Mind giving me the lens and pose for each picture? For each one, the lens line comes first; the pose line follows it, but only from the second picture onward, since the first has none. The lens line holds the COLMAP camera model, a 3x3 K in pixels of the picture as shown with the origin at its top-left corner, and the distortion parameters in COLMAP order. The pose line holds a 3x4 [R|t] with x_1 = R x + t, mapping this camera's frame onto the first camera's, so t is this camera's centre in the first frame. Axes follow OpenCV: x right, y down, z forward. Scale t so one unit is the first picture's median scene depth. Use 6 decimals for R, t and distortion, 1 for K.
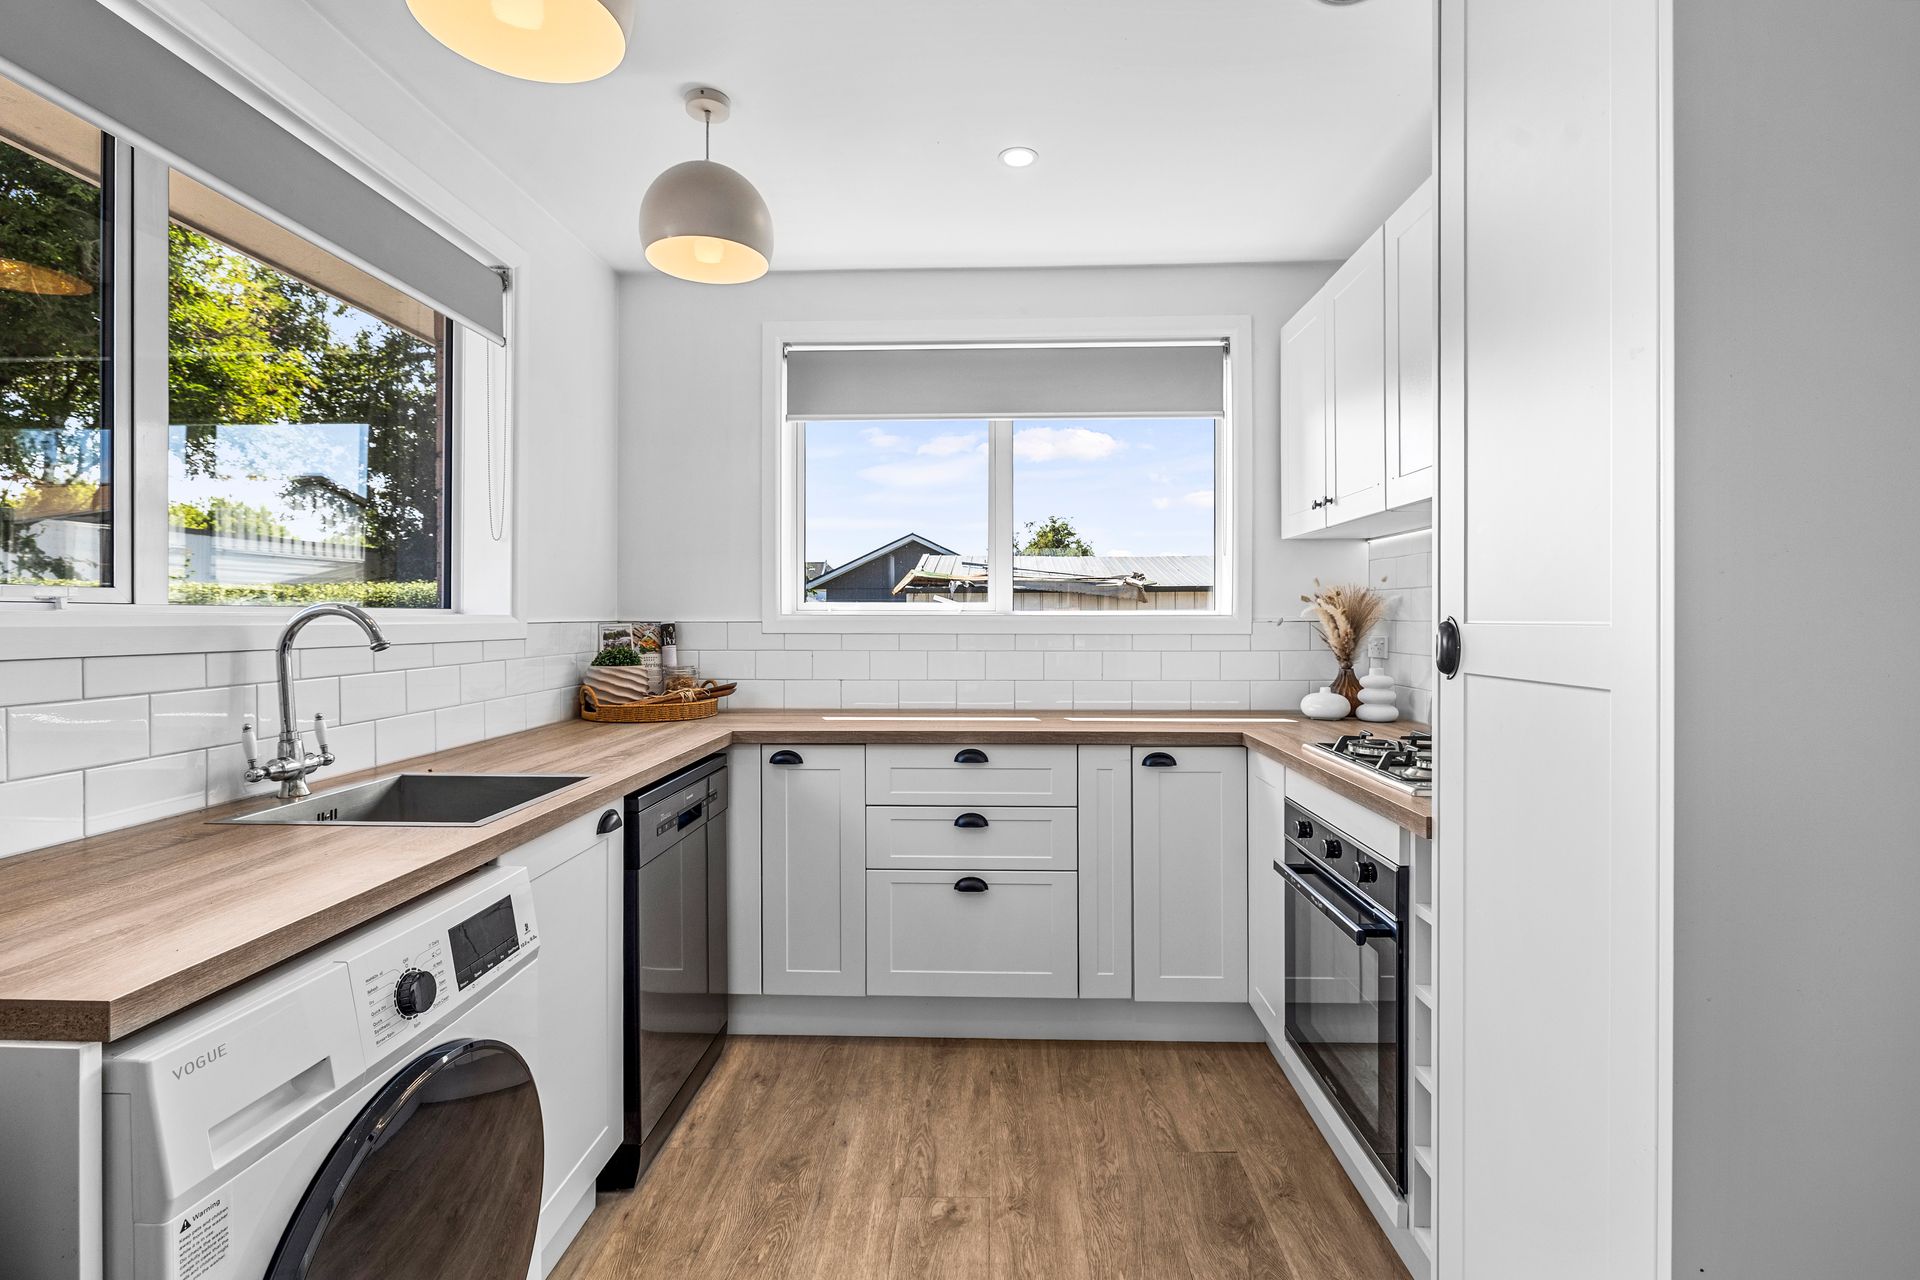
lens RADIAL K [[880.8, 0, 961.7], [0, 880.8, 626.8], [0, 0, 1]] dist [-0.002282, -0.000066]
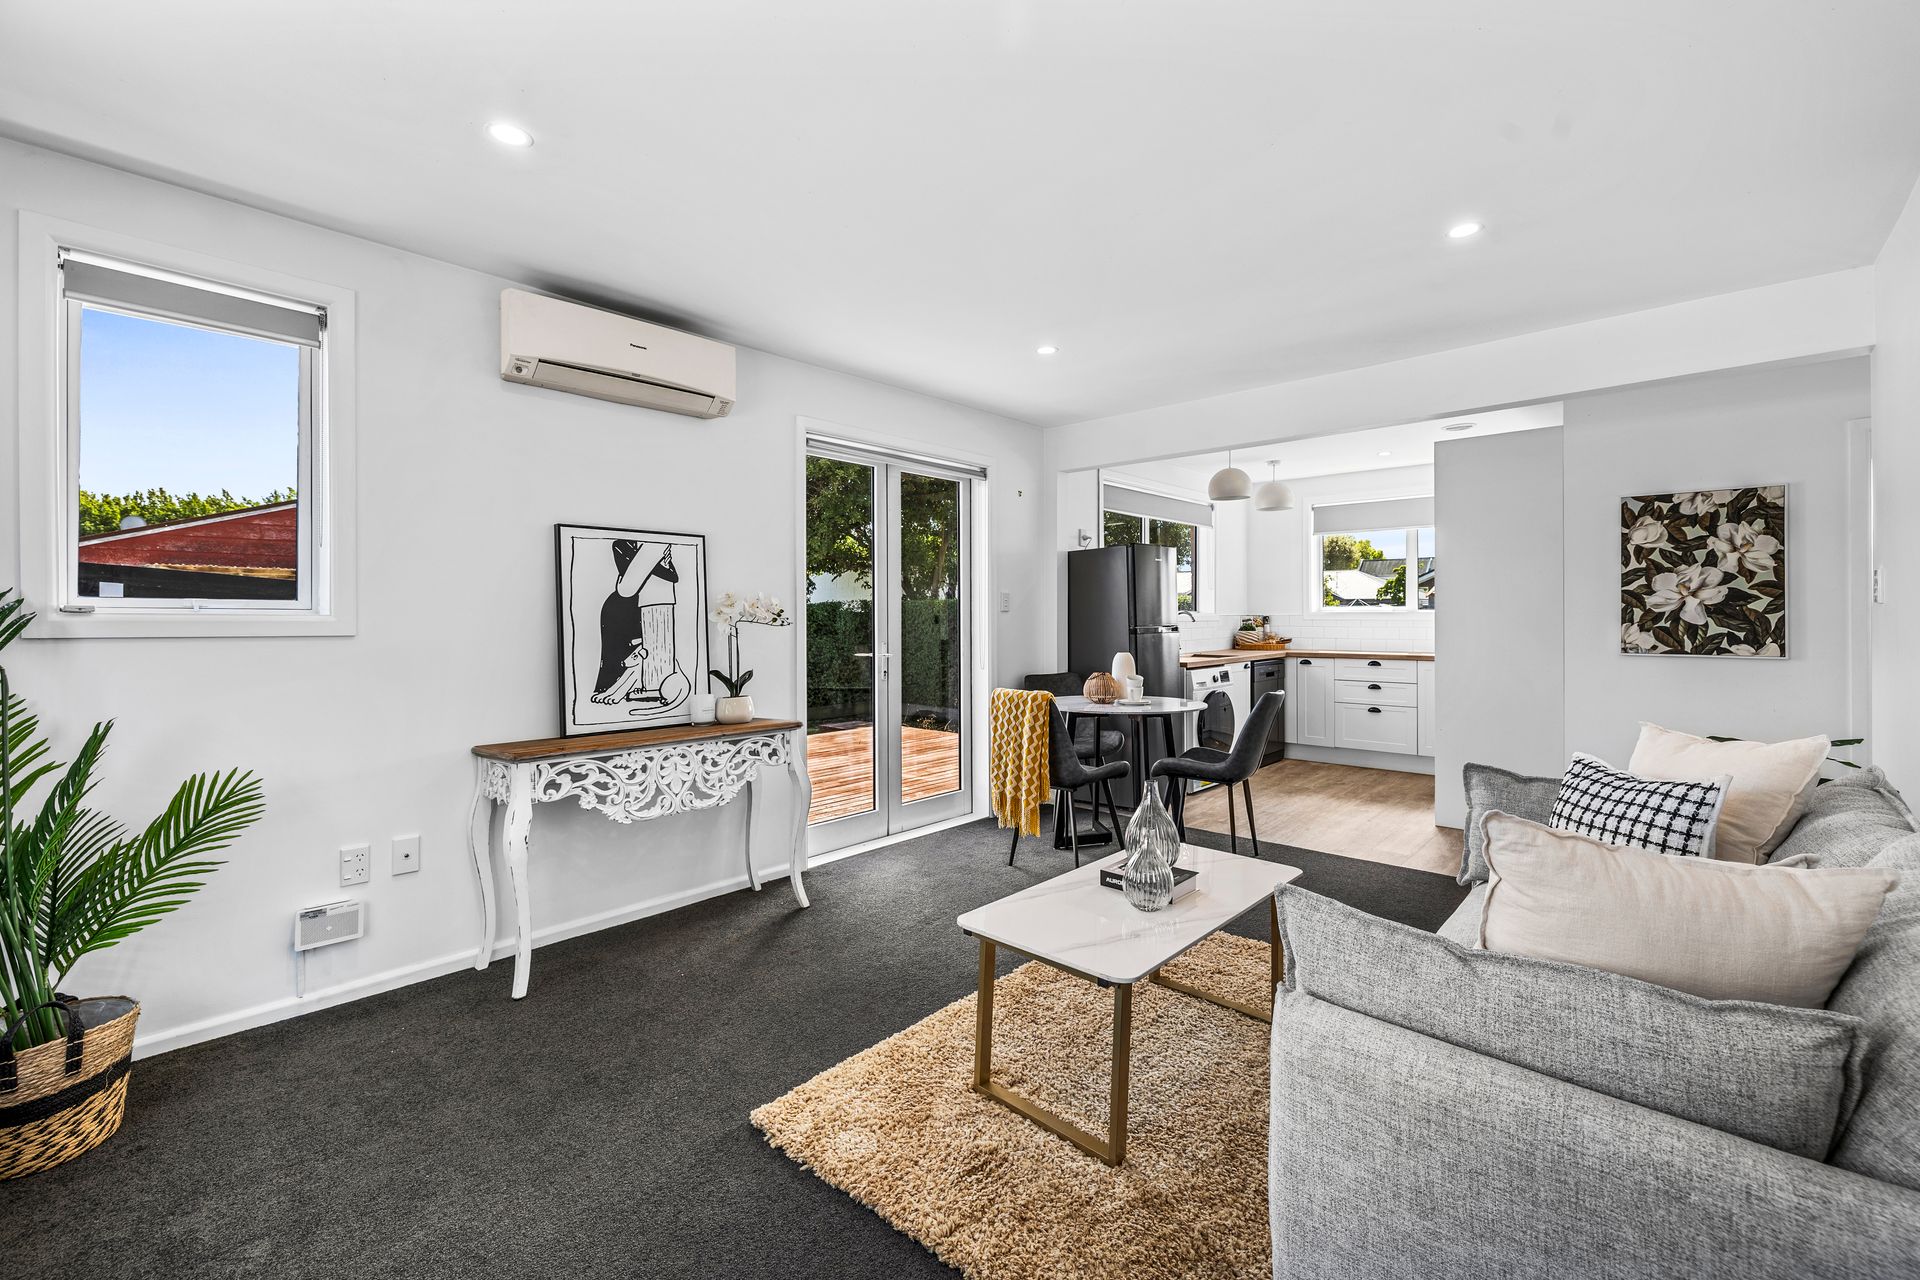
lens RADIAL K [[801.7, 0, 968.9], [0, 801.7, 624.4], [0, 0, 1]] dist [0.003010, 0.000425]
pose [[0.766208, 0.004122, -0.642580, 0.654516], [-0.004034, 0.999991, 0.001604, 0.025464], [0.642580, 0.001363, 0.766217, -1.754415]]
